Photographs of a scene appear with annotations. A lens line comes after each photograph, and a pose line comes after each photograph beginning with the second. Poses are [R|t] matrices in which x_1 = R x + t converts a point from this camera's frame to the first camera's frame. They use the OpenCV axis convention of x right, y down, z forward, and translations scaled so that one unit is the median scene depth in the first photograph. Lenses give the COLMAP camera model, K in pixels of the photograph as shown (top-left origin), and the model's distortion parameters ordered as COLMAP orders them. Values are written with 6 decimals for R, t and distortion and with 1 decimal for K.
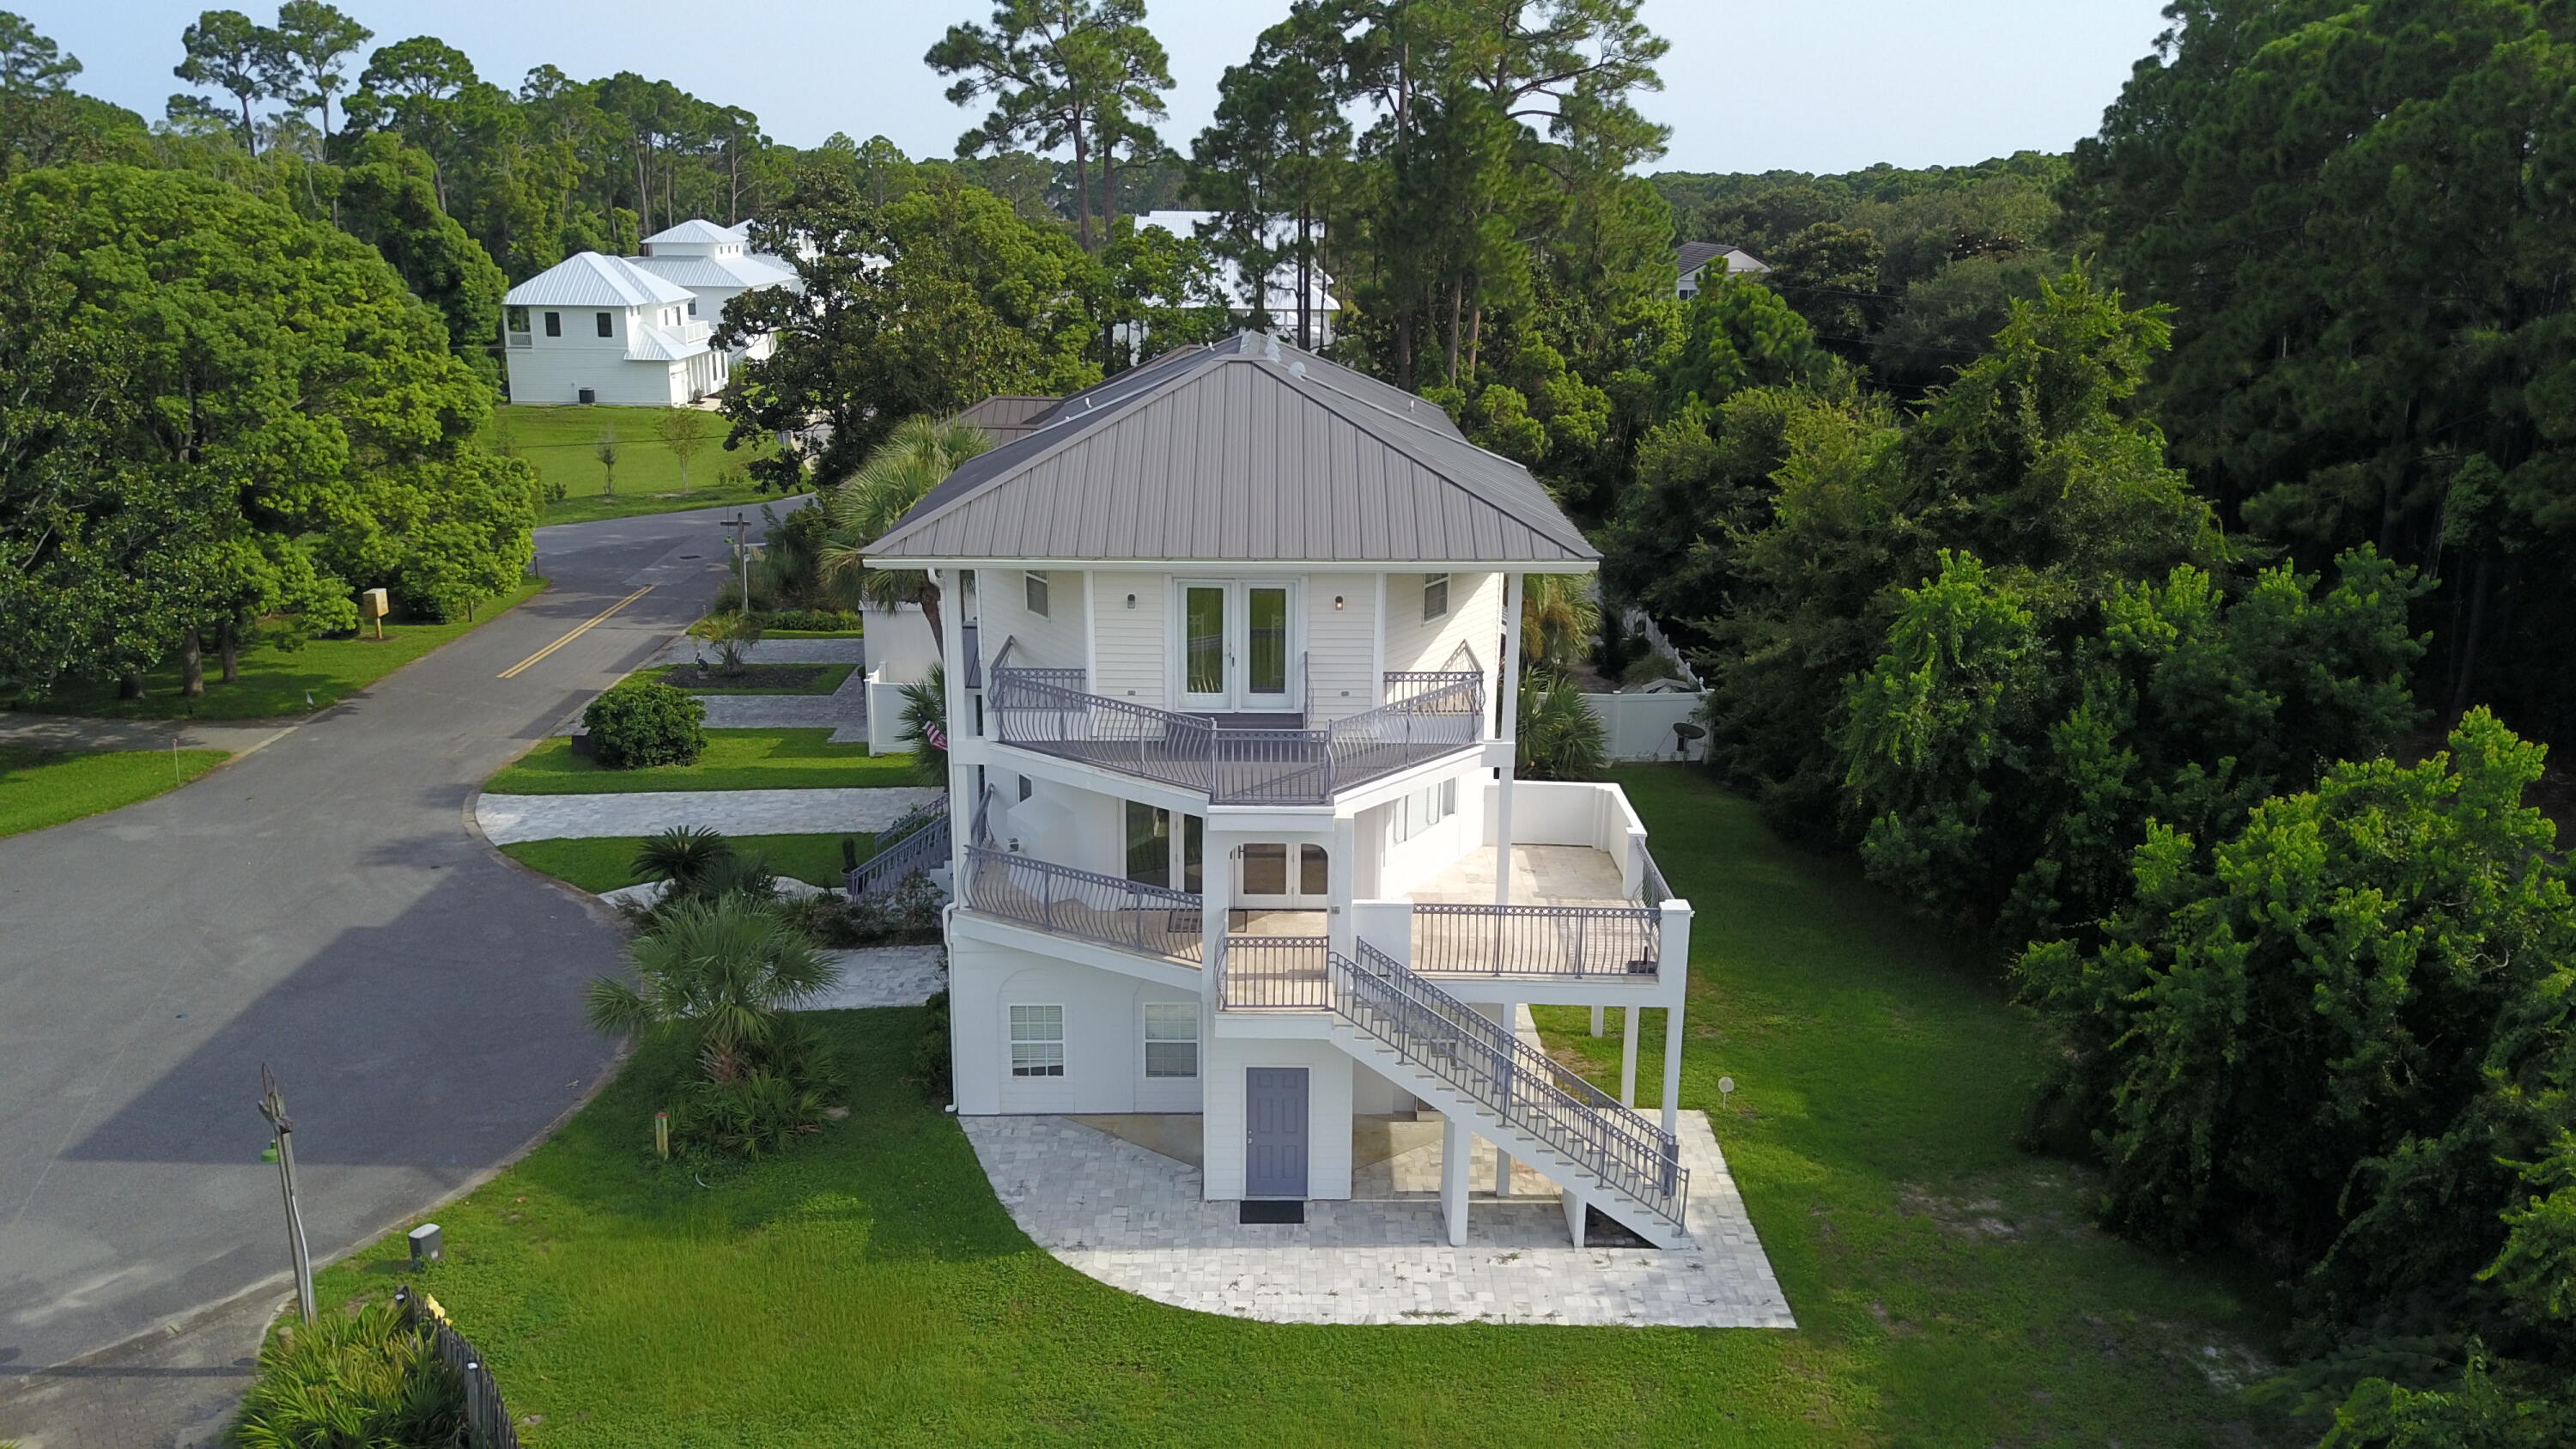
lens RADIAL K [[1935.9, 0, 1284.9], [0, 1935.9, 719.2], [0, 0, 1]] dist [0.011498, -0.000716]
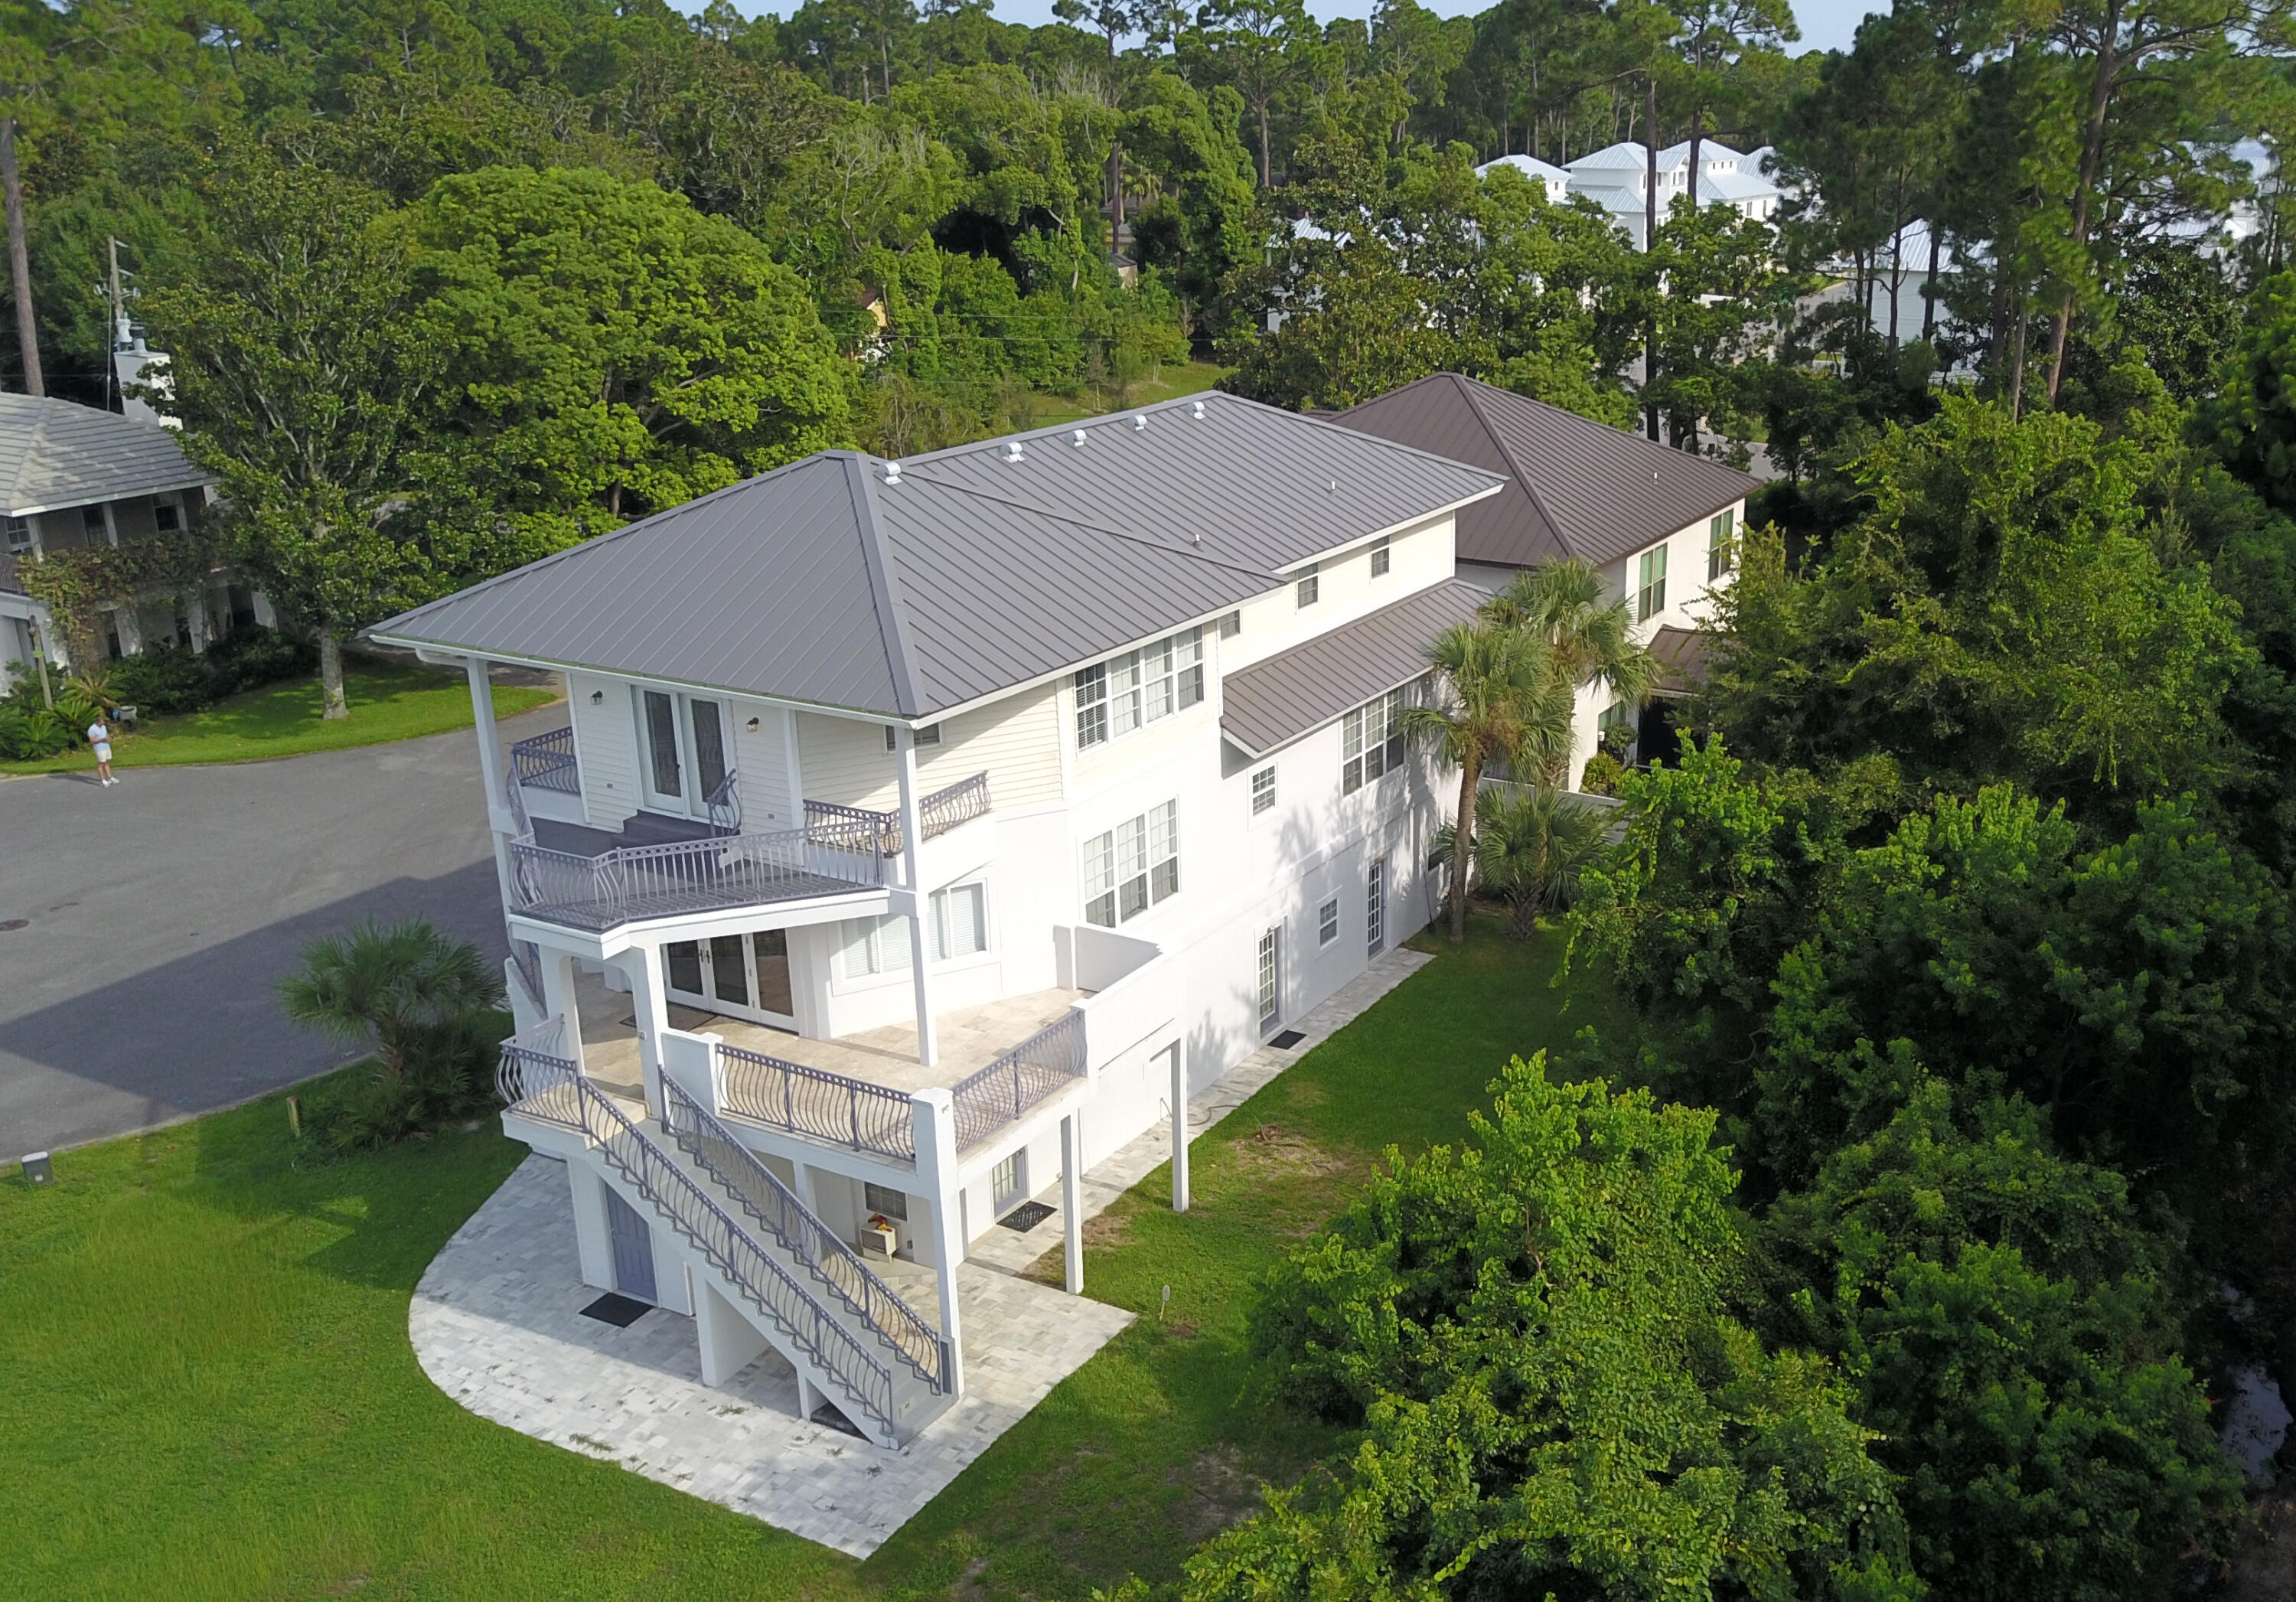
lens RADIAL K [[2088.1, 0, 1148.5], [0, 2088.1, 804.8], [0, 0, 1]] dist [-0.001751, 0.000000]
pose [[0.898262, 0.136416, -0.417750, 0.320497], [-0.115554, 0.990468, 0.074967, -0.059933], [0.423995, -0.019068, 0.905464, 0.060163]]
